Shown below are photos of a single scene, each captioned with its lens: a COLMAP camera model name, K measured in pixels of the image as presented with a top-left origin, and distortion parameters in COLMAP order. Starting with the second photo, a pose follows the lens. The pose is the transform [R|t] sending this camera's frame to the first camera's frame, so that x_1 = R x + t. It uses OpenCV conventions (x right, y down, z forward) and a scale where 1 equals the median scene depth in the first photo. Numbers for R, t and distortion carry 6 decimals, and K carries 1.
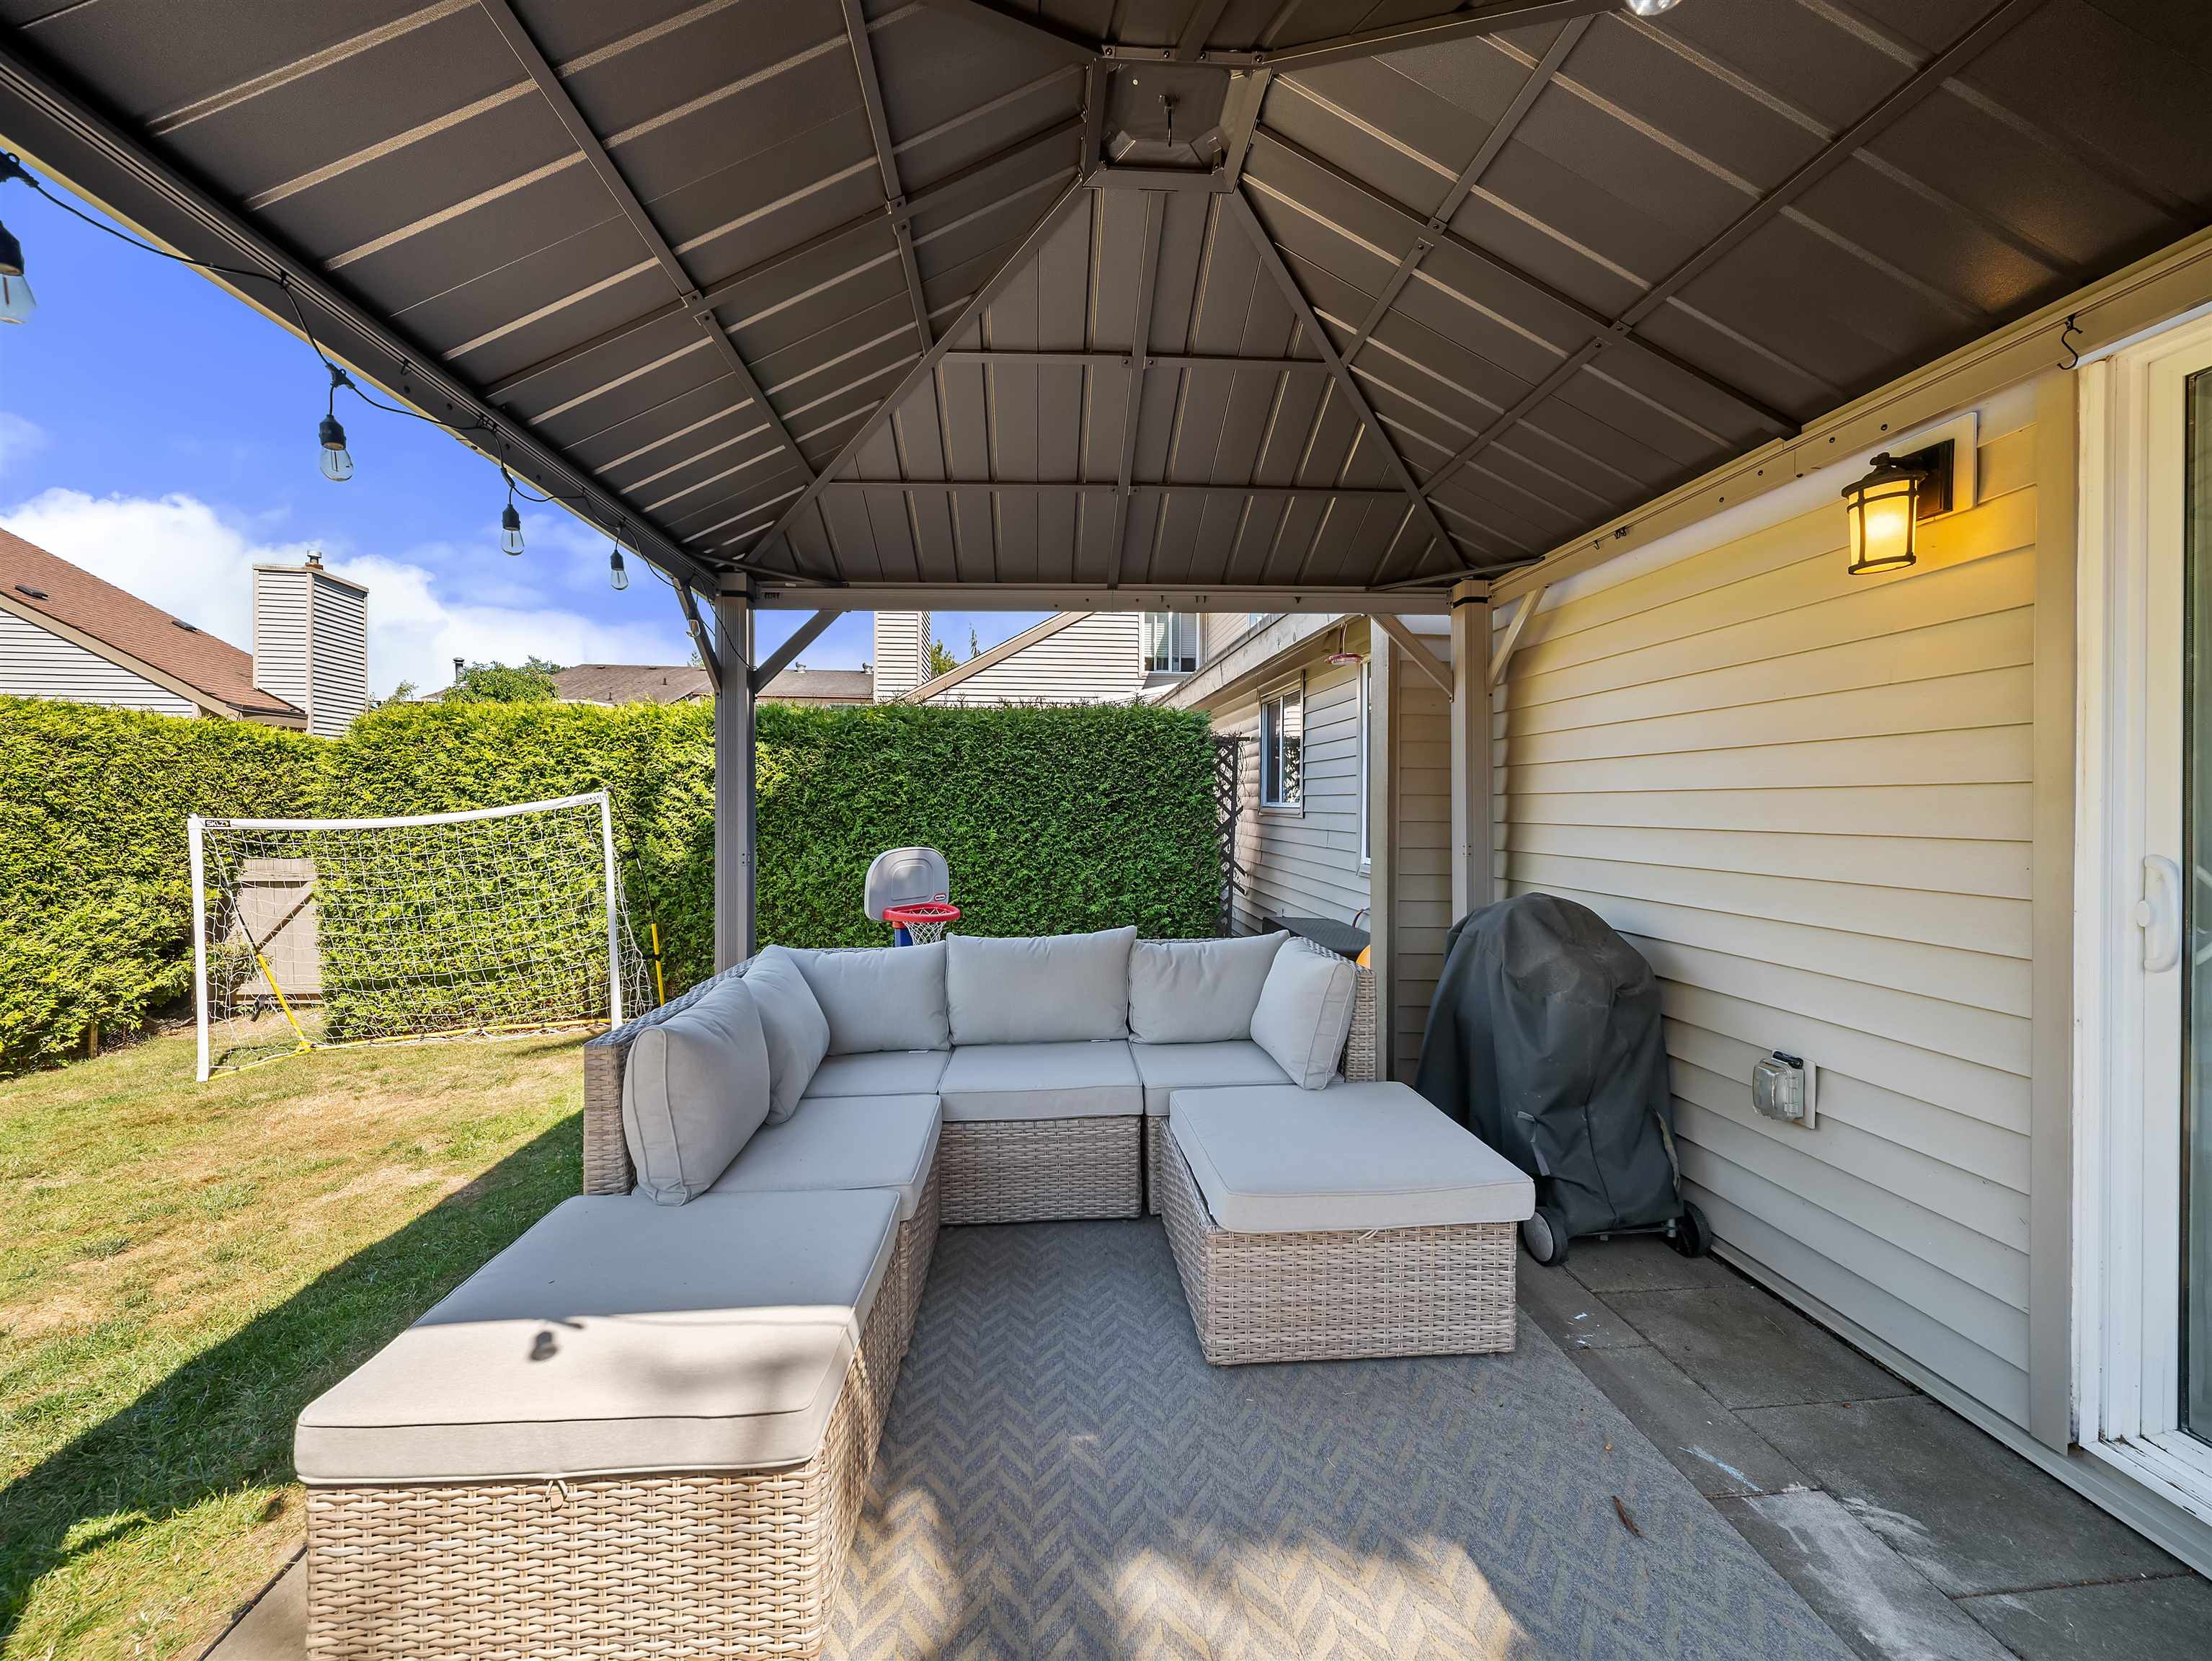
lens RADIAL K [[882.9, 0, 1103.0], [0, 882.9, 795.2], [0, 0, 1]] dist [0.001424, -0.000261]
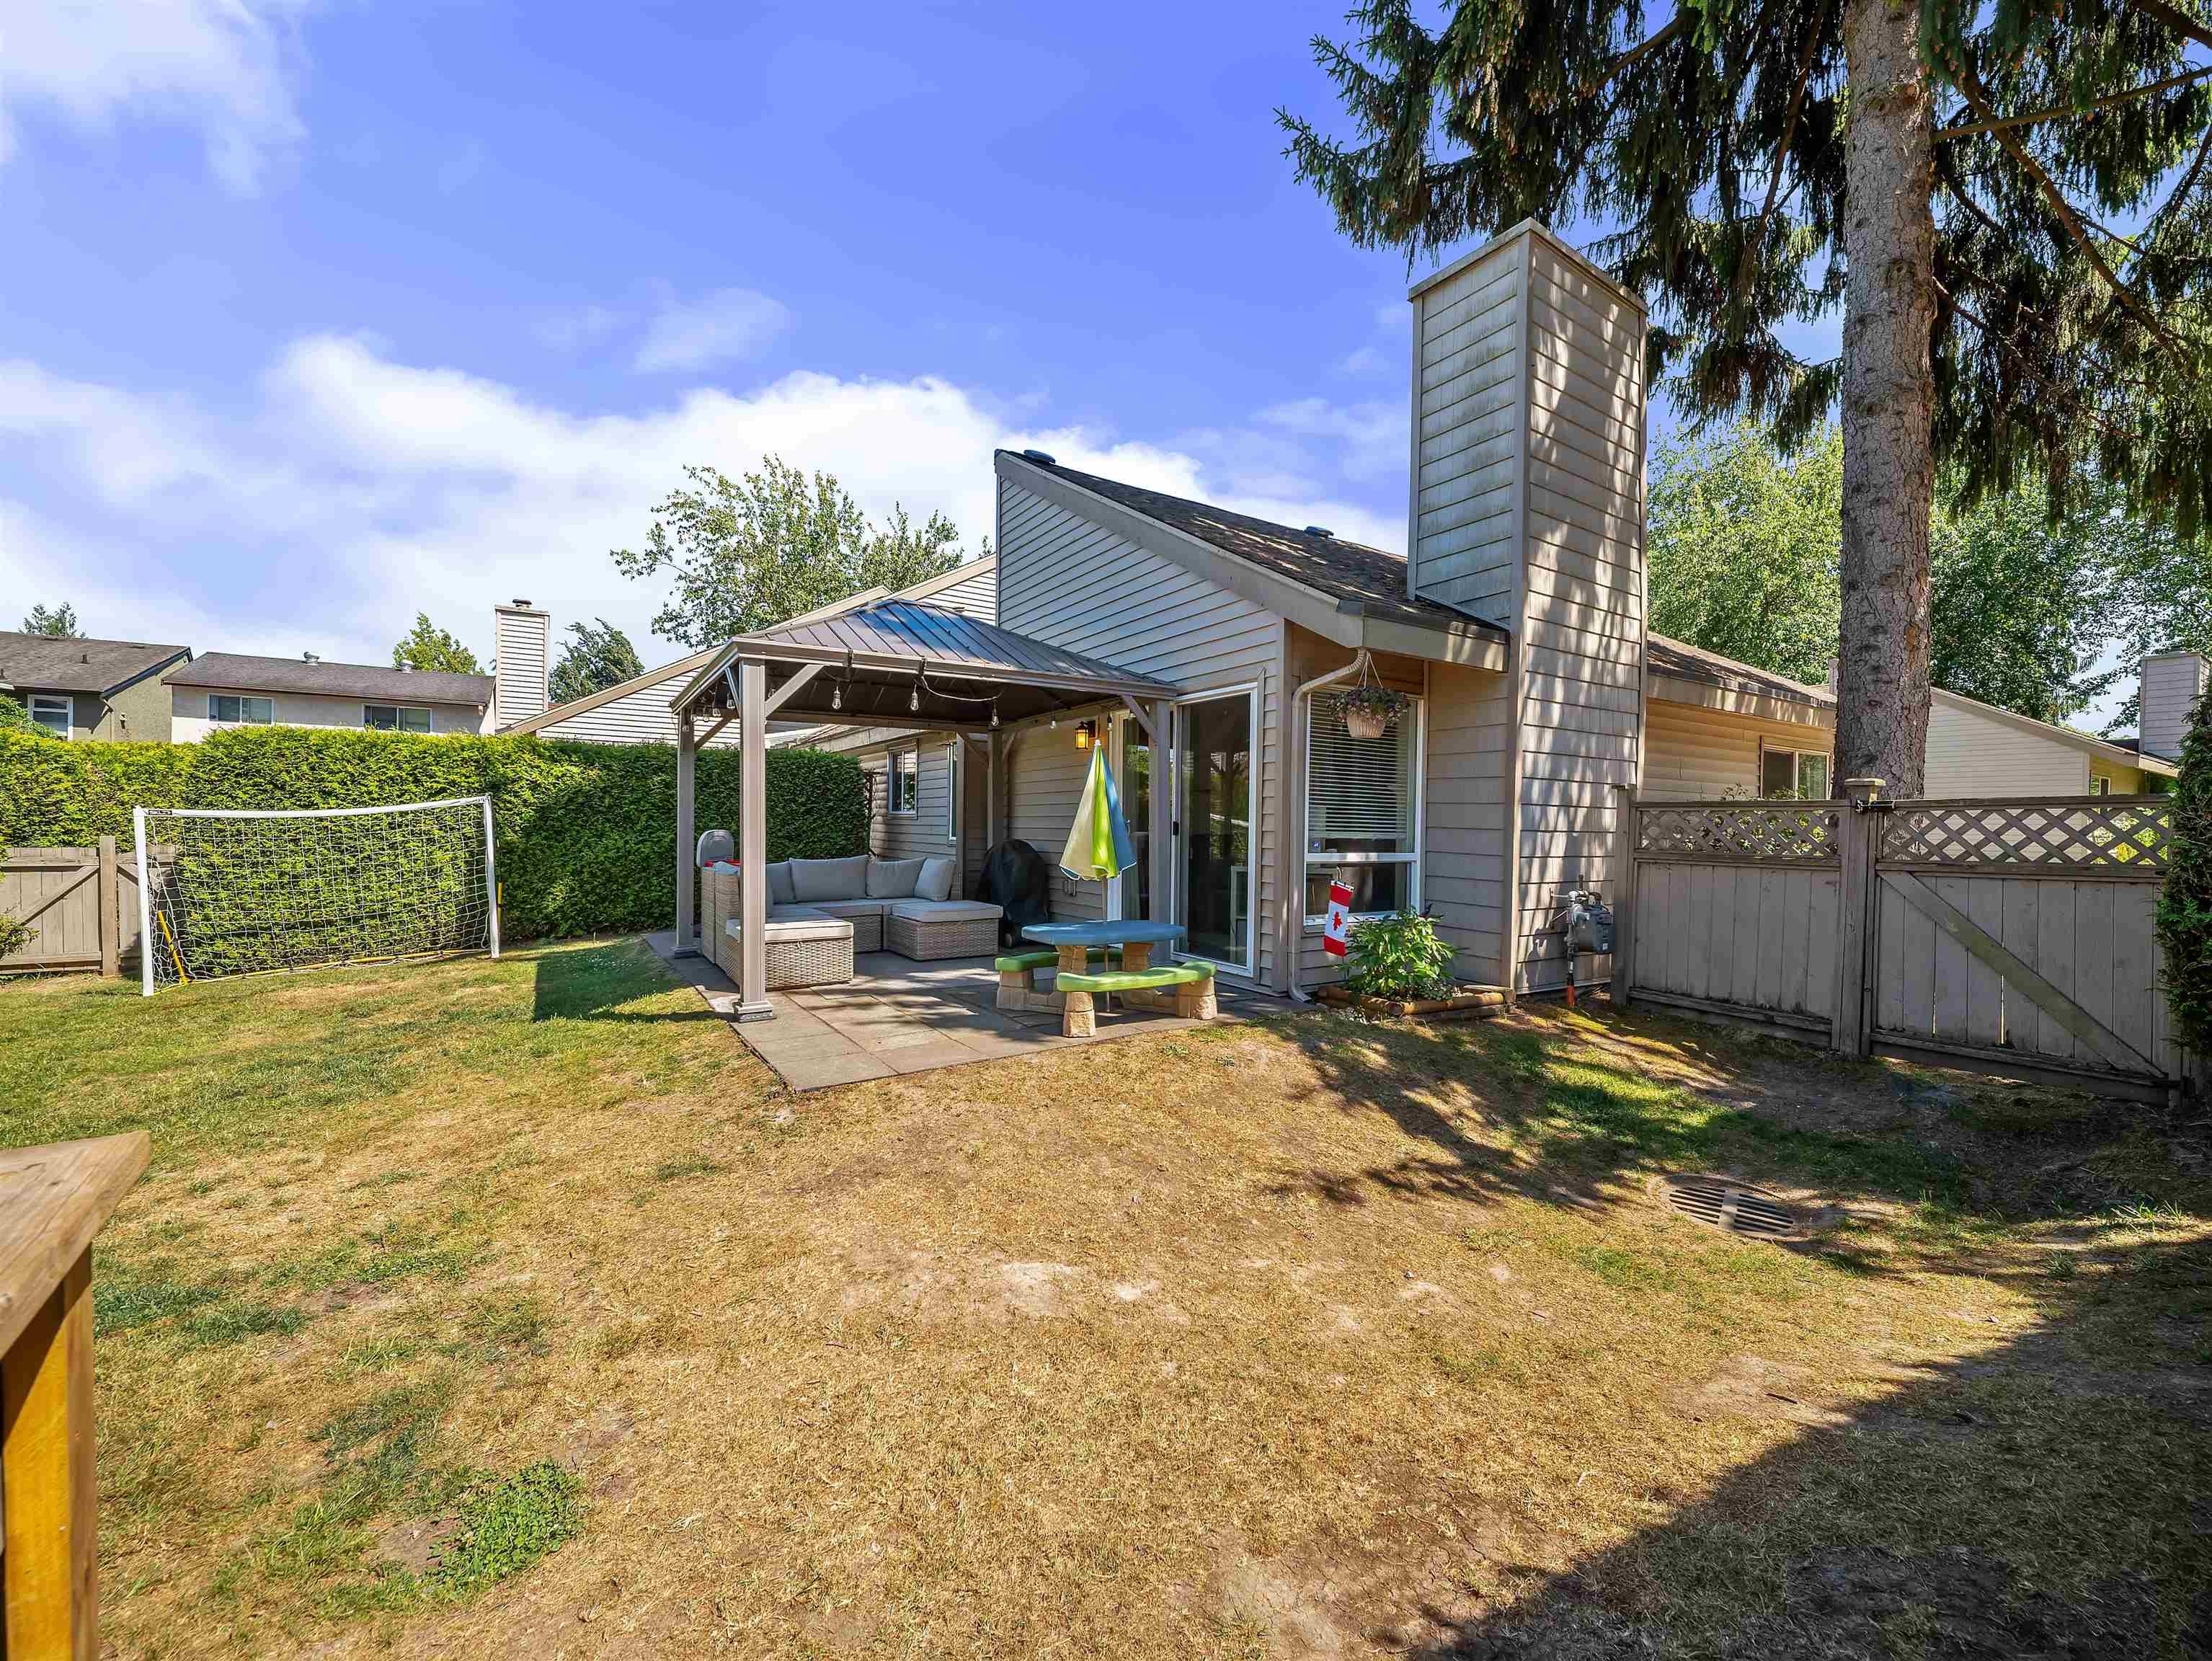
lens RADIAL K [[833.4, 0, 1106.0], [0, 833.4, 830.5], [0, 0, 1]] dist [0.000775, -0.000050]
pose [[0.882350, 0.003549, 0.470580, -0.255165], [-0.012710, 0.999787, 0.016292, 0.017004], [-0.470422, -0.020356, 0.882207, -0.753897]]
